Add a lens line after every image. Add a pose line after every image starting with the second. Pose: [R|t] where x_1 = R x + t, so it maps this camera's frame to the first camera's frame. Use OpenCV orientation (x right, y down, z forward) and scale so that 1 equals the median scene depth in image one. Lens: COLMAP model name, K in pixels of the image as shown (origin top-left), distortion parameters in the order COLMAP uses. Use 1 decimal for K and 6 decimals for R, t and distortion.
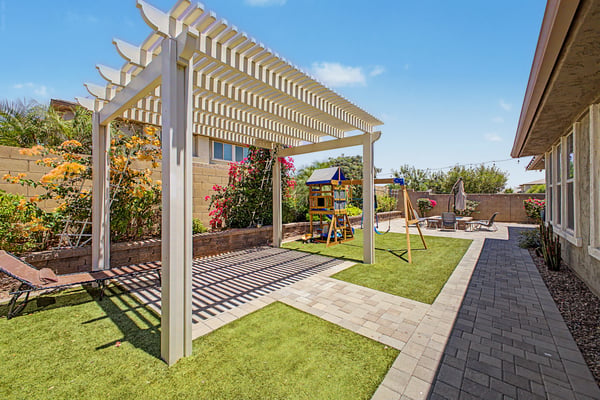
lens RADIAL K [[237.0, 0, 302.1], [0, 237.0, 197.5], [0, 0, 1]] dist [0.018515, -0.000465]
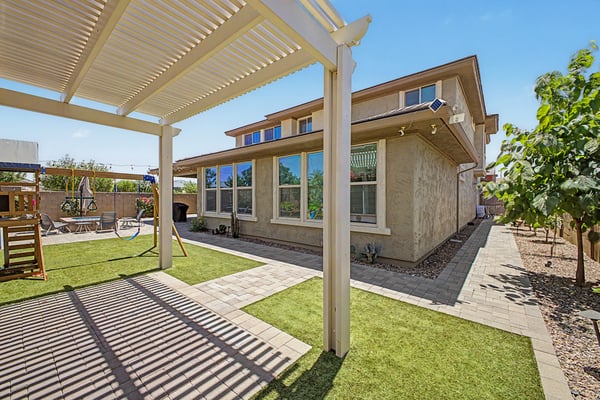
lens RADIAL K [[237.0, 0, 302.1], [0, 237.0, 198.8], [0, 0, 1]] dist [0.018515, -0.000465]
pose [[-0.009732, -0.003943, 0.999945, -0.883201], [-0.004690, 0.999981, 0.003898, 0.003642], [-0.999942, -0.004652, -0.009751, 0.664444]]
